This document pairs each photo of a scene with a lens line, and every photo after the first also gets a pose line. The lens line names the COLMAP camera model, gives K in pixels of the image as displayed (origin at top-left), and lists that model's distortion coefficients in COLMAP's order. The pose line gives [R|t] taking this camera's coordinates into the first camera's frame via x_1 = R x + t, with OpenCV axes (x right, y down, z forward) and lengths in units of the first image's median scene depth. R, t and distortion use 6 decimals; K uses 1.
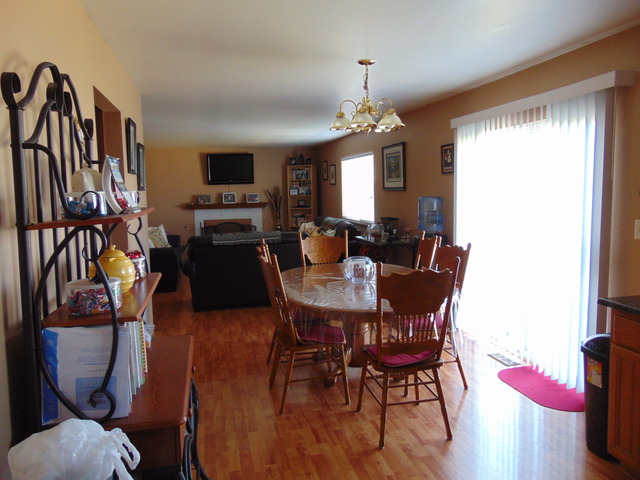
lens RADIAL K [[481.1, 0, 317.7], [0, 481.1, 240.1], [0, 0, 1]] dist [-0.032287, 0.064272]
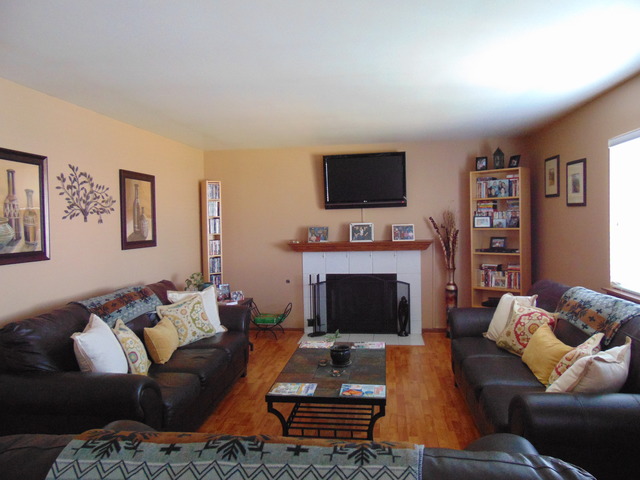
lens RADIAL K [[481.1, 0, 323.8], [0, 481.1, 236.8], [0, 0, 1]] dist [-0.032287, 0.064272]
pose [[0.935667, 0.009853, -0.352746, -0.027053], [-0.033237, 0.997627, -0.060297, -0.046849], [0.351315, 0.068142, 0.933774, 0.458532]]
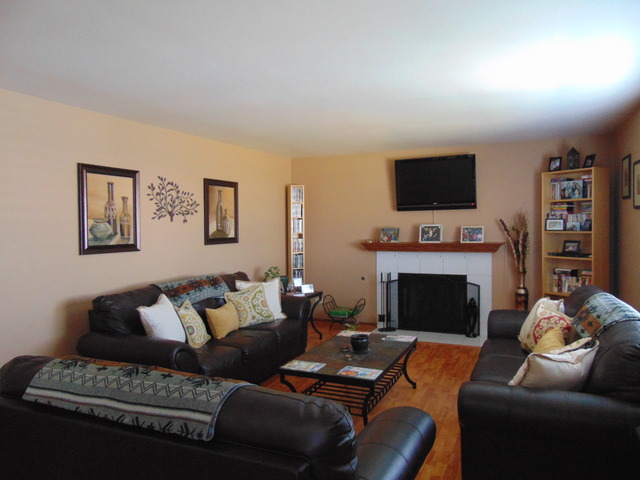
lens RADIAL K [[481.1, 0, 319.7], [0, 481.1, 237.3], [0, 0, 1]] dist [-0.032287, 0.064272]
pose [[0.795499, 0.025707, -0.605410, 0.058468], [-0.066220, 0.996804, -0.044686, -0.048209], [0.602326, 0.075638, 0.794659, 0.458682]]
